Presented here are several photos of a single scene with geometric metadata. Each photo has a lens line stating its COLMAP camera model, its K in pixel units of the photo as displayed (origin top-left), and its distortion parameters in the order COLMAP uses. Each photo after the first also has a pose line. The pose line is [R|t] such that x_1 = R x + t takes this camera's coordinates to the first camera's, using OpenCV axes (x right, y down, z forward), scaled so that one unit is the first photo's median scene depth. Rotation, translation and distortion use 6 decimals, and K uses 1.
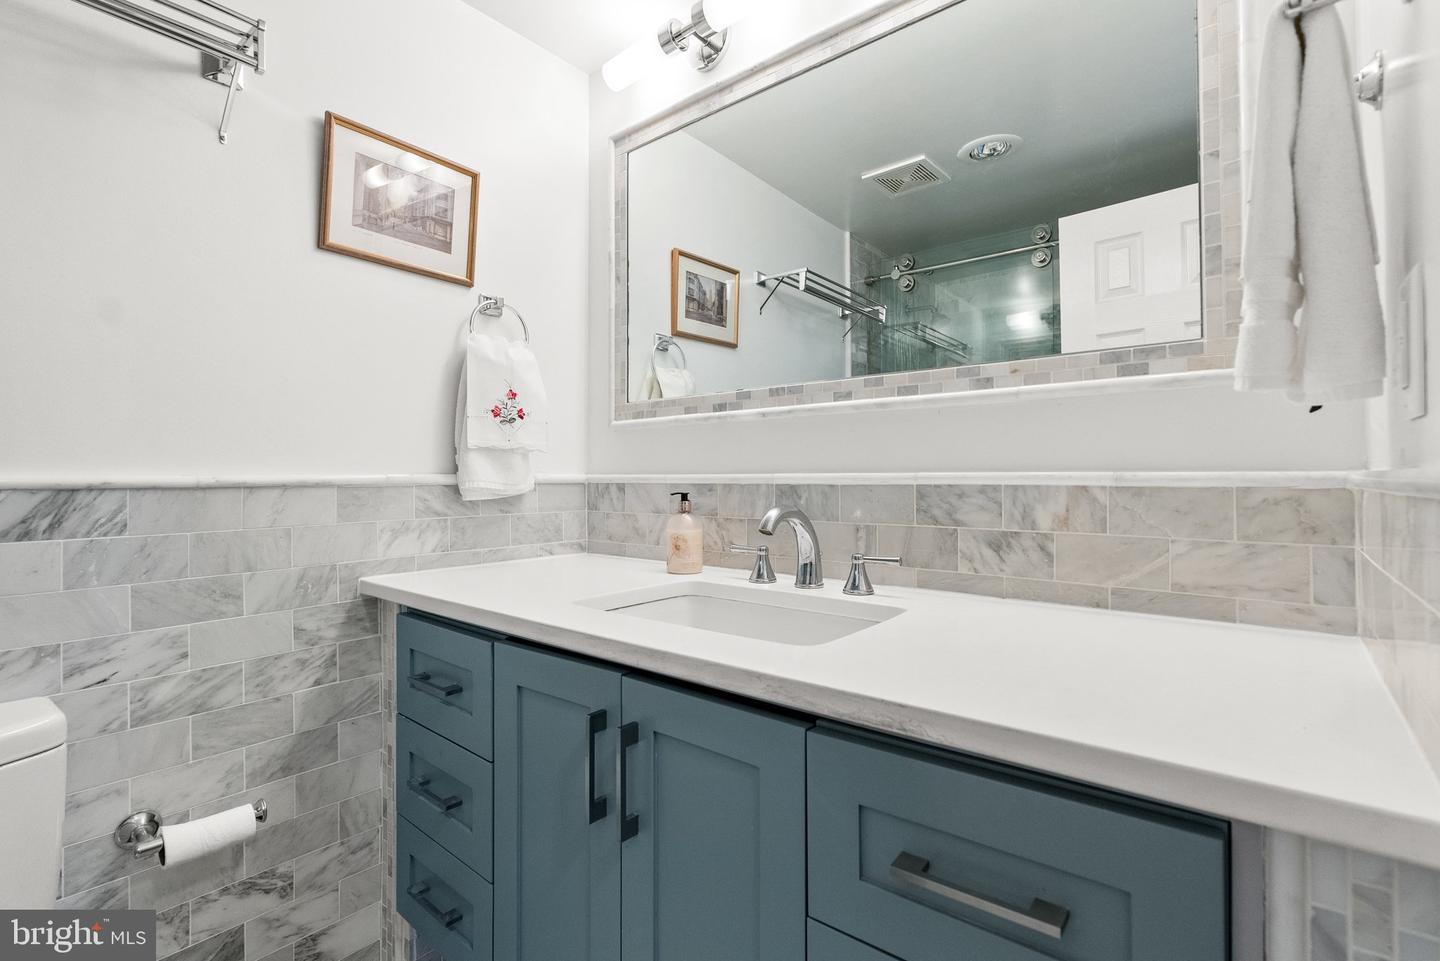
lens RADIAL K [[642.0, 0, 727.5], [0, 642.0, 474.6], [0, 0, 1]] dist [-0.006144, 0.000216]
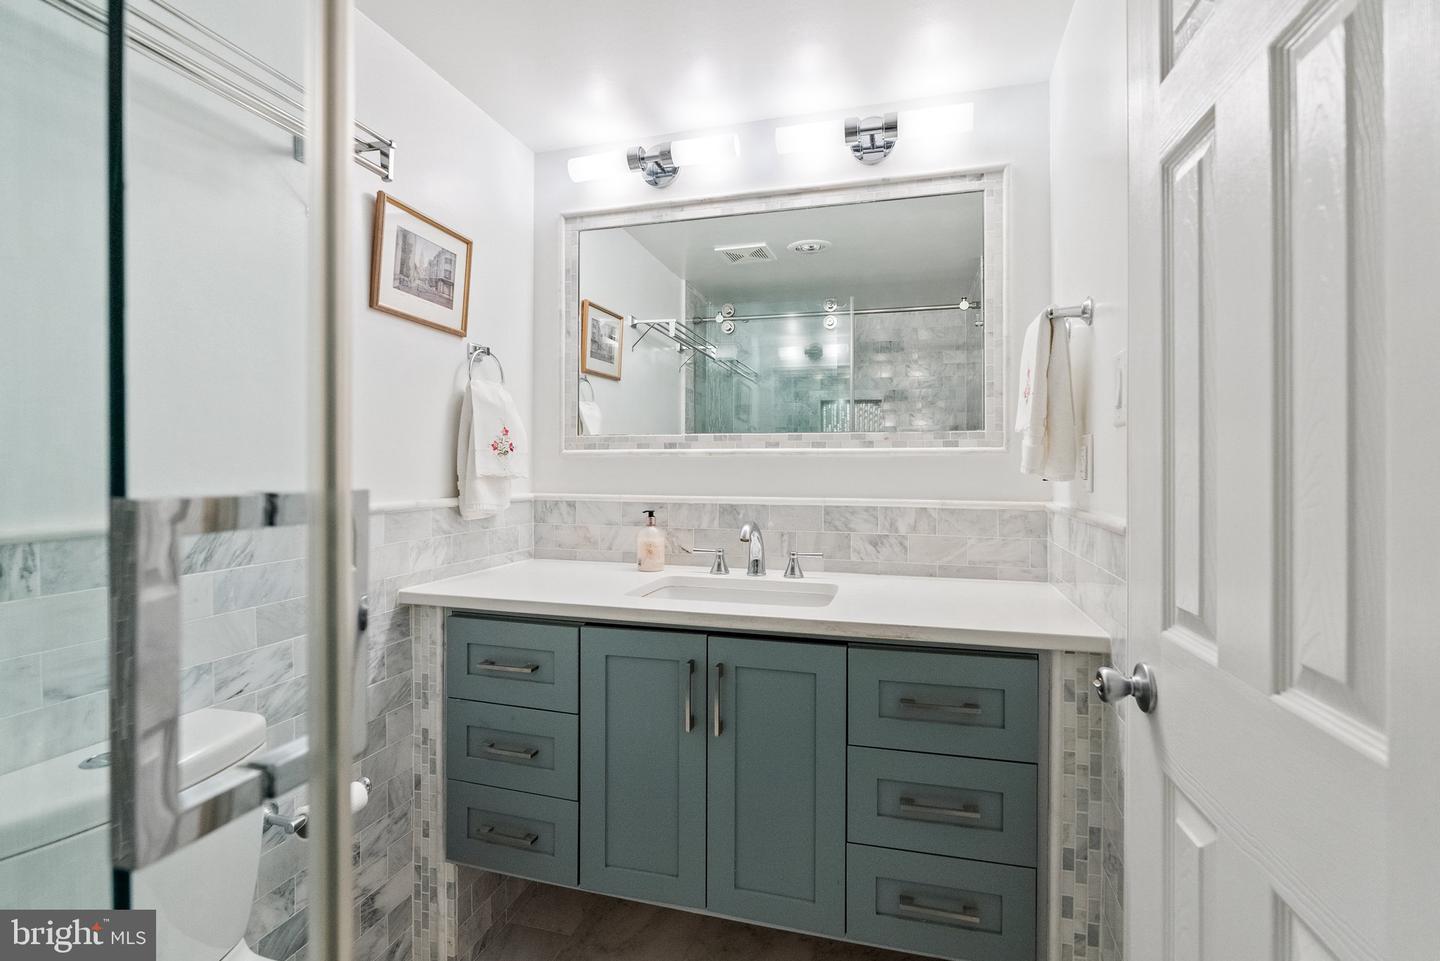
lens RADIAL K [[642.0, 0, 715.6], [0, 642.0, 475.2], [0, 0, 1]] dist [-0.006144, 0.000216]
pose [[0.922879, 0.001424, 0.385088, -0.501343], [-0.007105, 0.999886, 0.013329, -0.070249], [-0.385025, -0.015037, 0.922784, -0.308741]]
